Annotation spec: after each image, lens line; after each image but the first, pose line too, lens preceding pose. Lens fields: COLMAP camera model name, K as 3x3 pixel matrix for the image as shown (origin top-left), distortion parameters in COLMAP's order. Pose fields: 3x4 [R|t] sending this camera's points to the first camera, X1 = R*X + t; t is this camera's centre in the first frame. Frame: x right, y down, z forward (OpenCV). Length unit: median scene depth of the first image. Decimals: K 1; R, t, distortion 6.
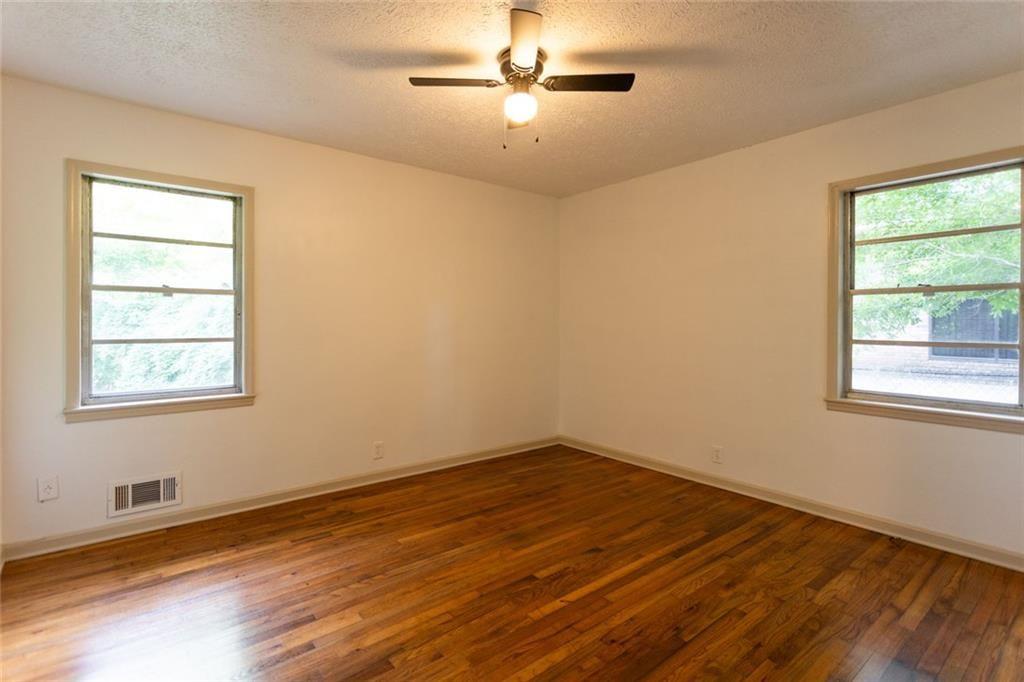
lens RADIAL K [[494.6, 0, 510.5], [0, 494.6, 312.1], [0, 0, 1]] dist [0.025260, 0.000116]
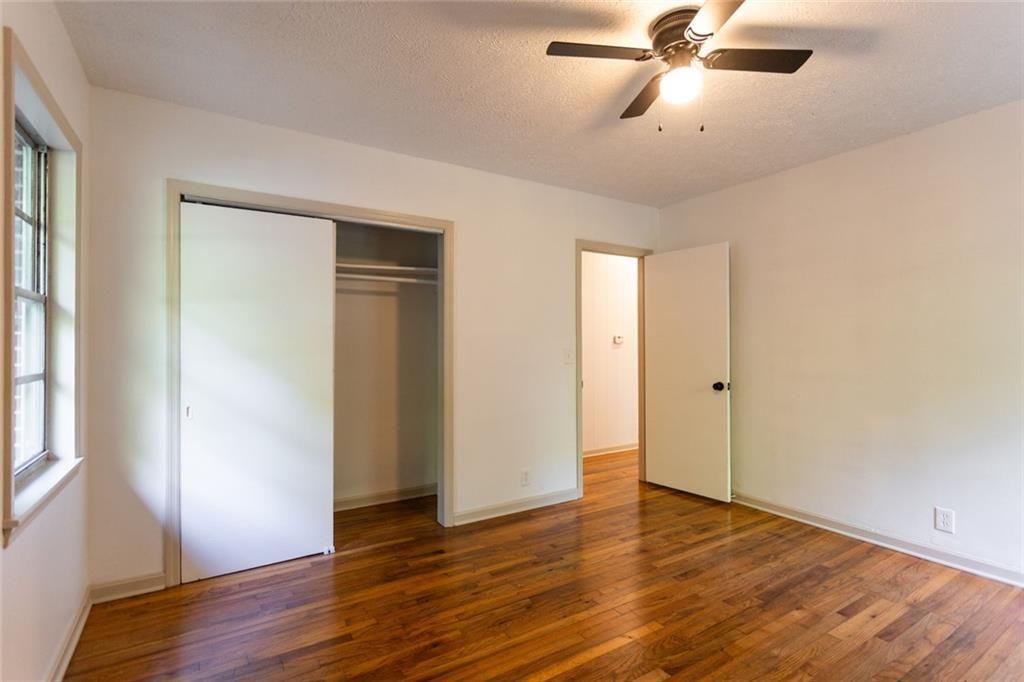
lens RADIAL K [[489.2, 0, 506.3], [0, 489.2, 338.1], [0, 0, 1]] dist [-0.000278, 0.000184]
pose [[-0.991856, 0.003608, 0.127315, 0.188177], [0.000113, 0.999623, -0.027455, 0.028040], [-0.127366, -0.027217, -0.991482, 1.708076]]
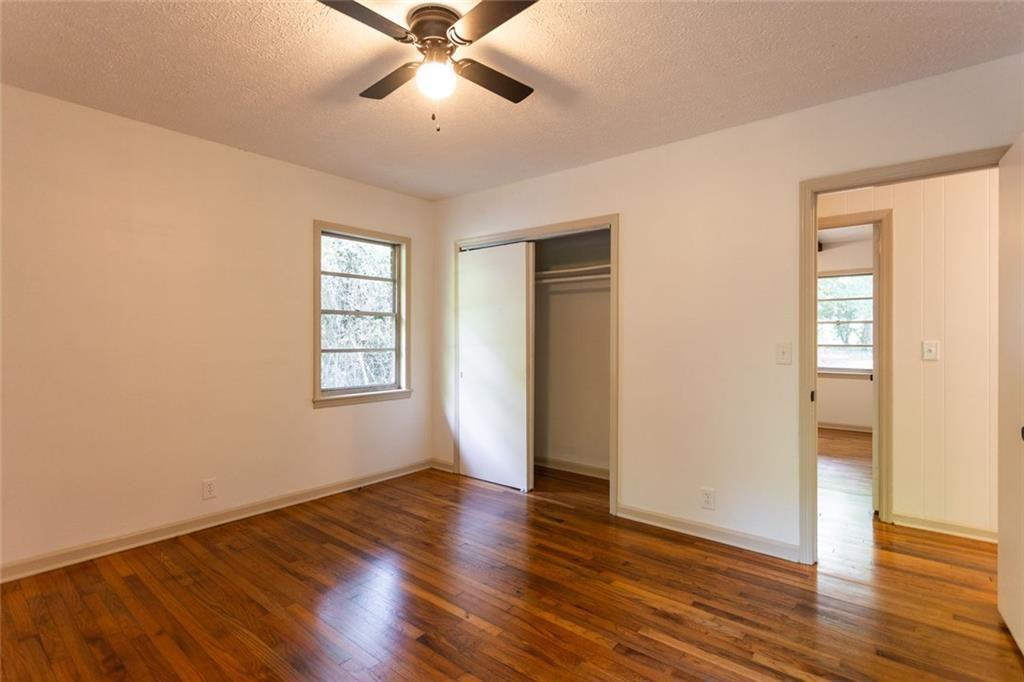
lens RADIAL K [[489.2, 0, 506.3], [0, 489.2, 338.1], [0, 0, 1]] dist [-0.000278, 0.000184]
pose [[-0.191034, 0.000554, 0.981583, -0.742828], [-0.021436, 0.999759, -0.004736, 0.027748], [-0.981349, -0.021946, -0.190976, 0.969565]]
